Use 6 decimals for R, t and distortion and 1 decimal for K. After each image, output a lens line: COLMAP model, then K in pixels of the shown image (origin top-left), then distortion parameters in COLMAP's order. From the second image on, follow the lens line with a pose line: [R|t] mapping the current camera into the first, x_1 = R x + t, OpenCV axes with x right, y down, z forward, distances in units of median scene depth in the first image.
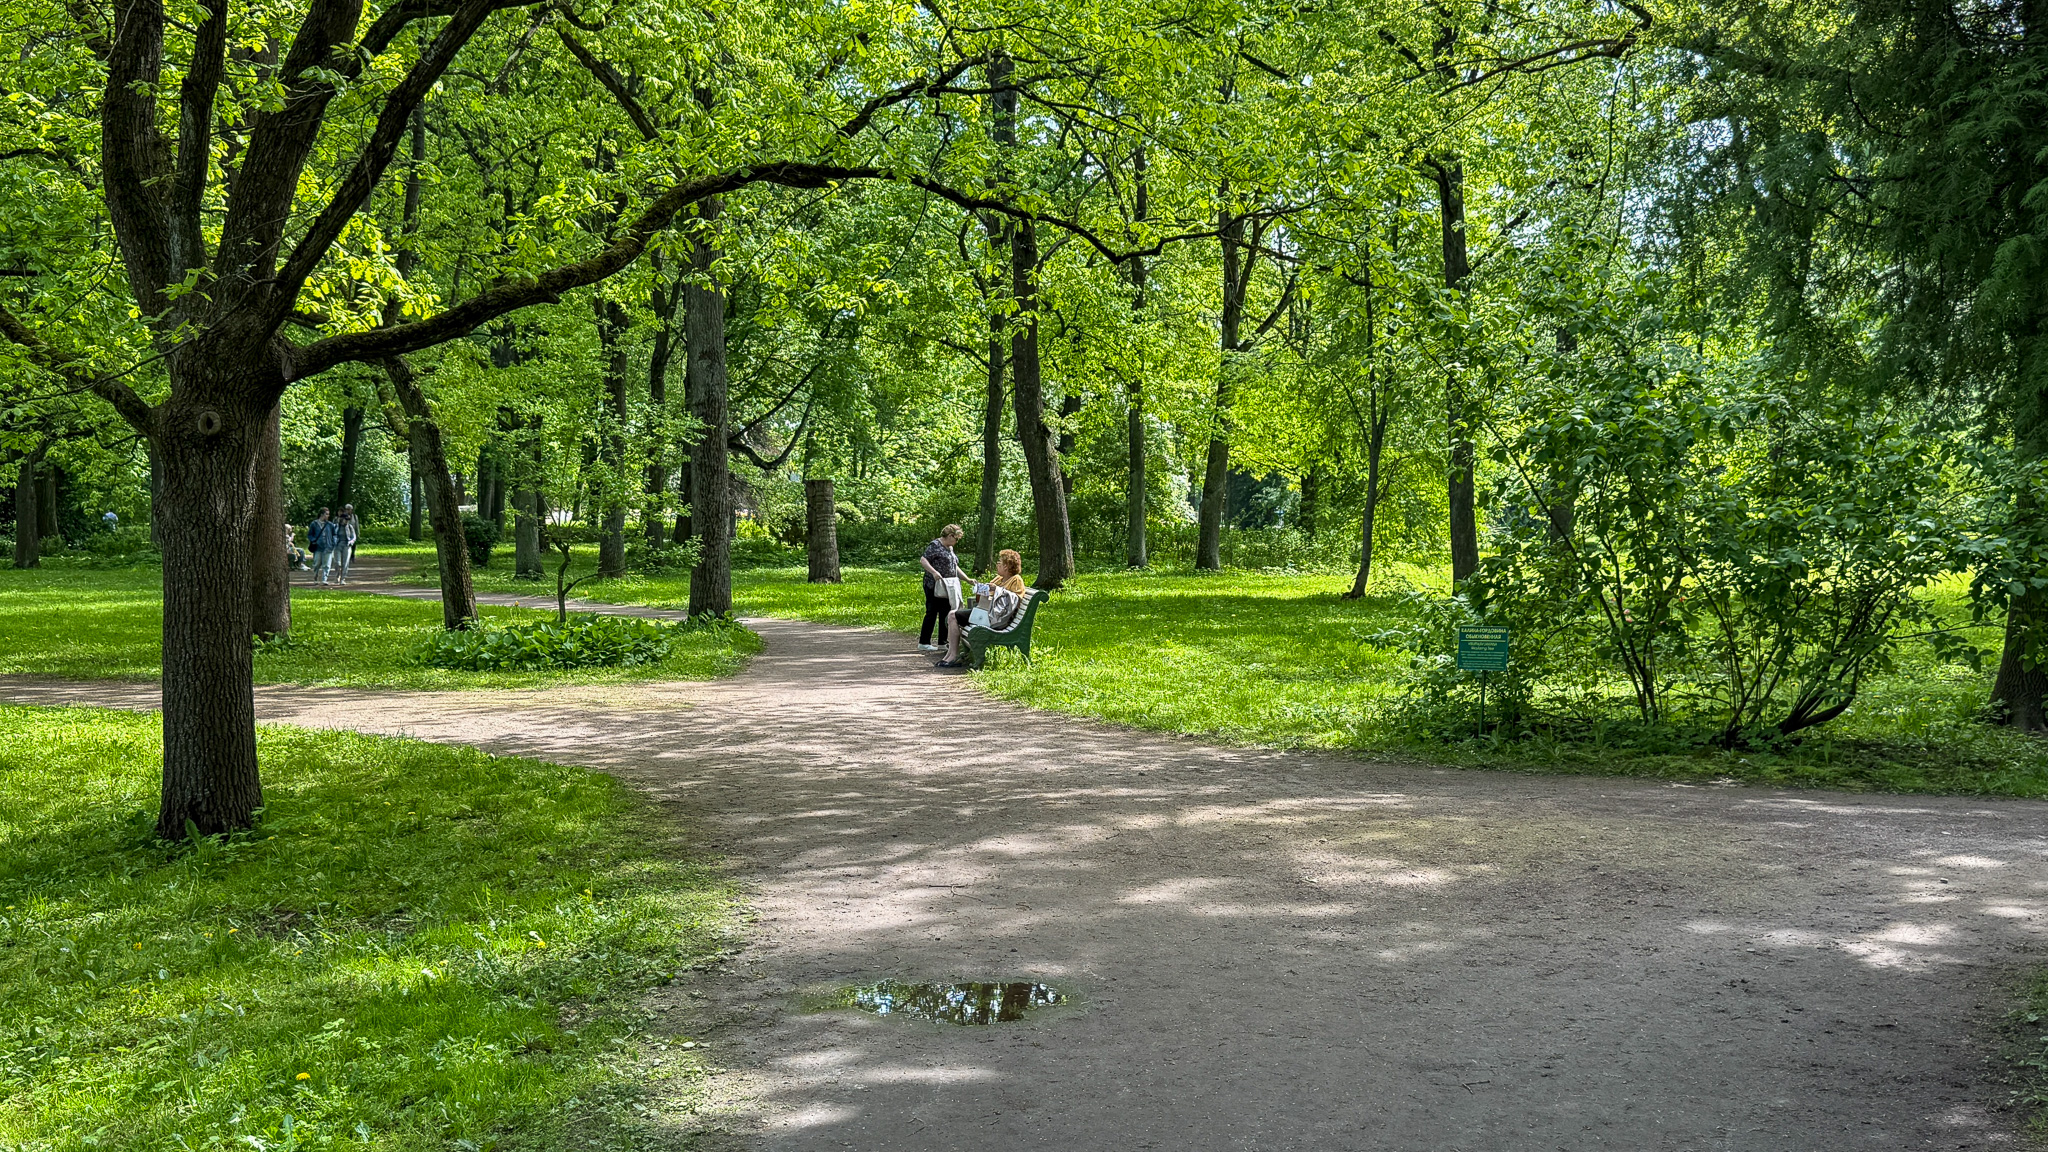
lens RADIAL K [[2159.2, 0, 1024.0], [0, 2159.2, 576.0], [0, 0, 1]] dist [0.204788, -0.473772]
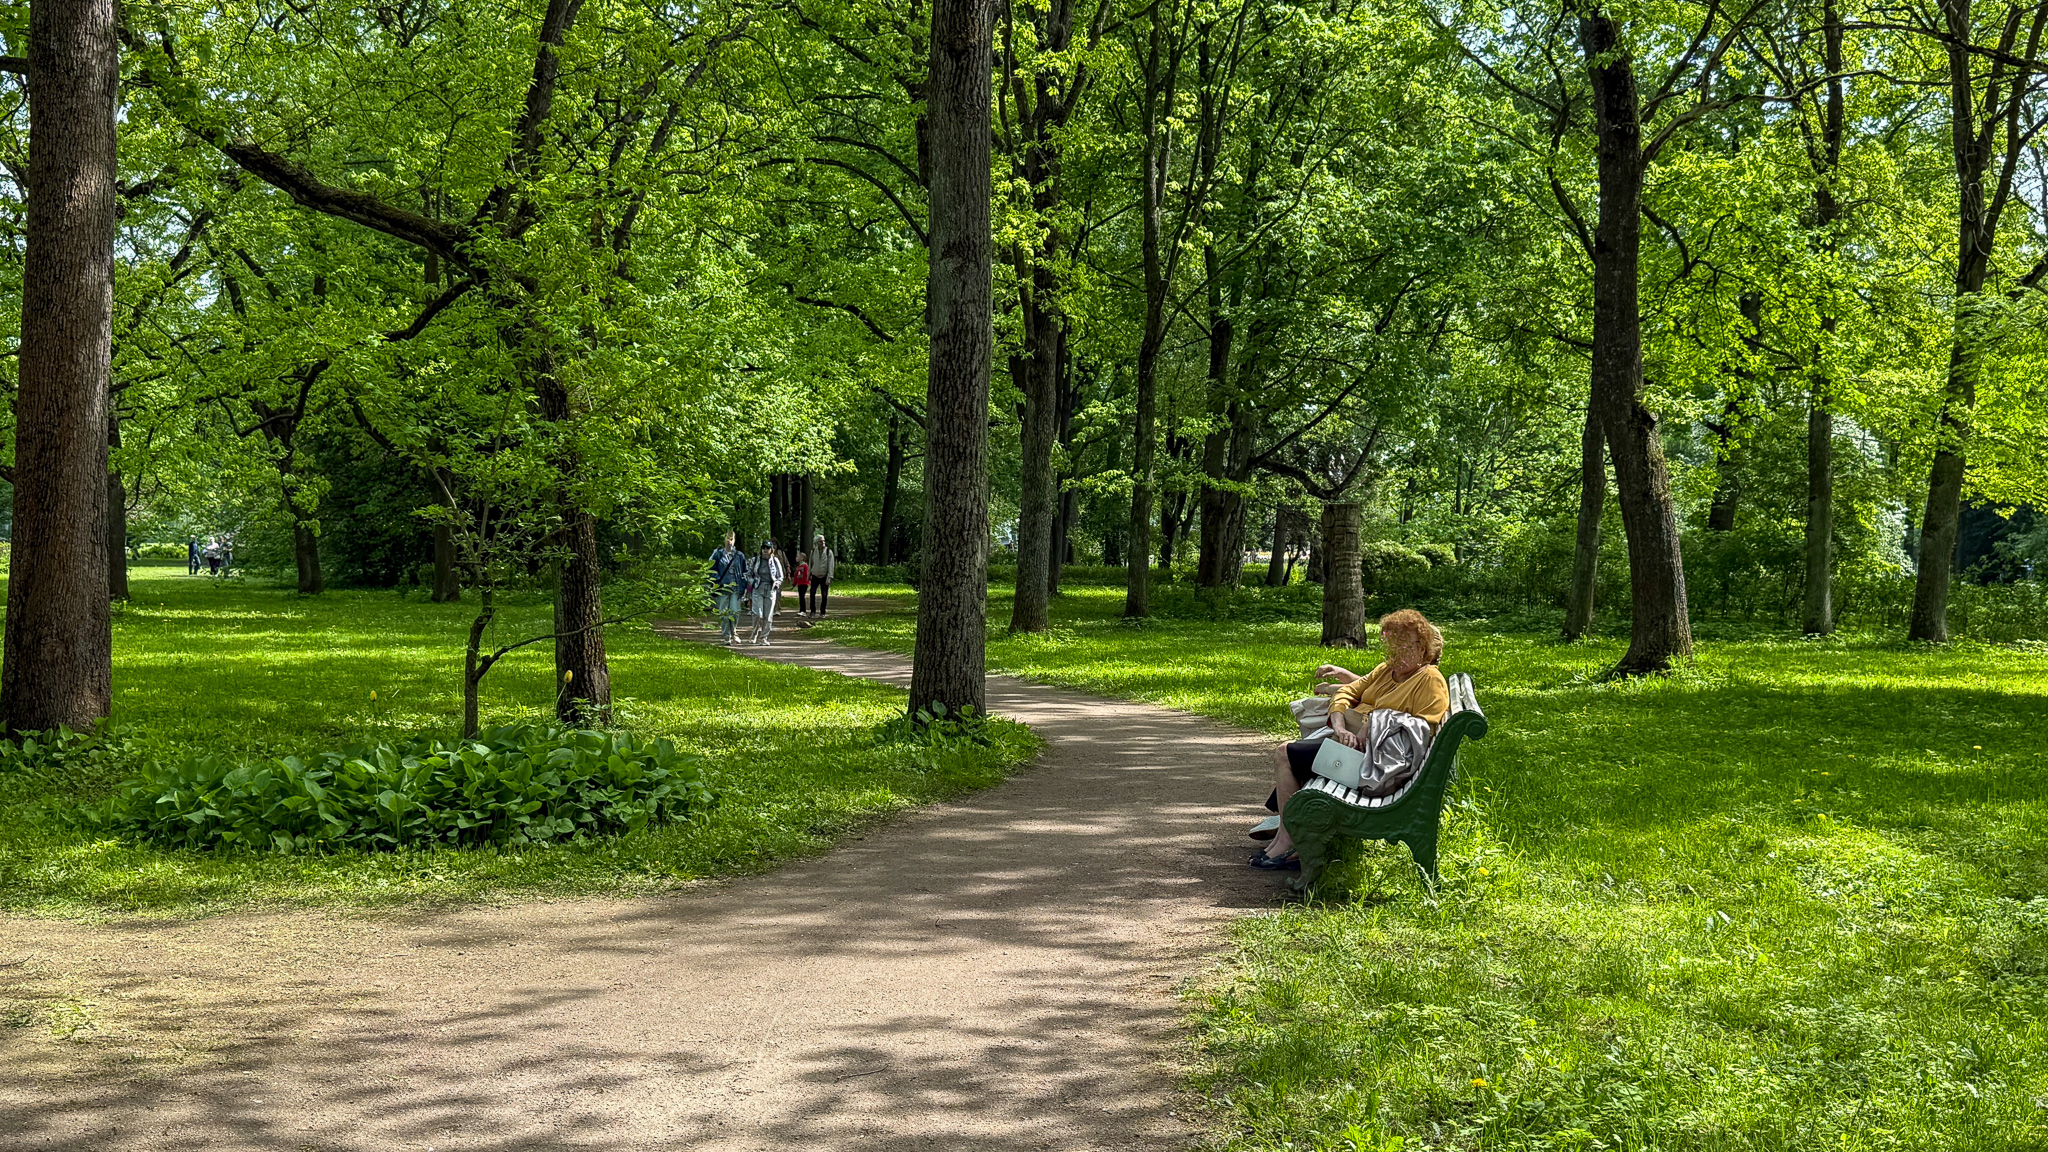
lens RADIAL K [[2159.2, 0, 1024.0], [0, 2159.2, 576.0], [0, 0, 1]] dist [0.204788, -0.473772]
pose [[0.953411, 0.018188, -0.301126, 0.022559], [-0.024894, 0.999520, -0.018447, -0.003841], [0.300646, 0.025084, 0.953406, 0.254916]]
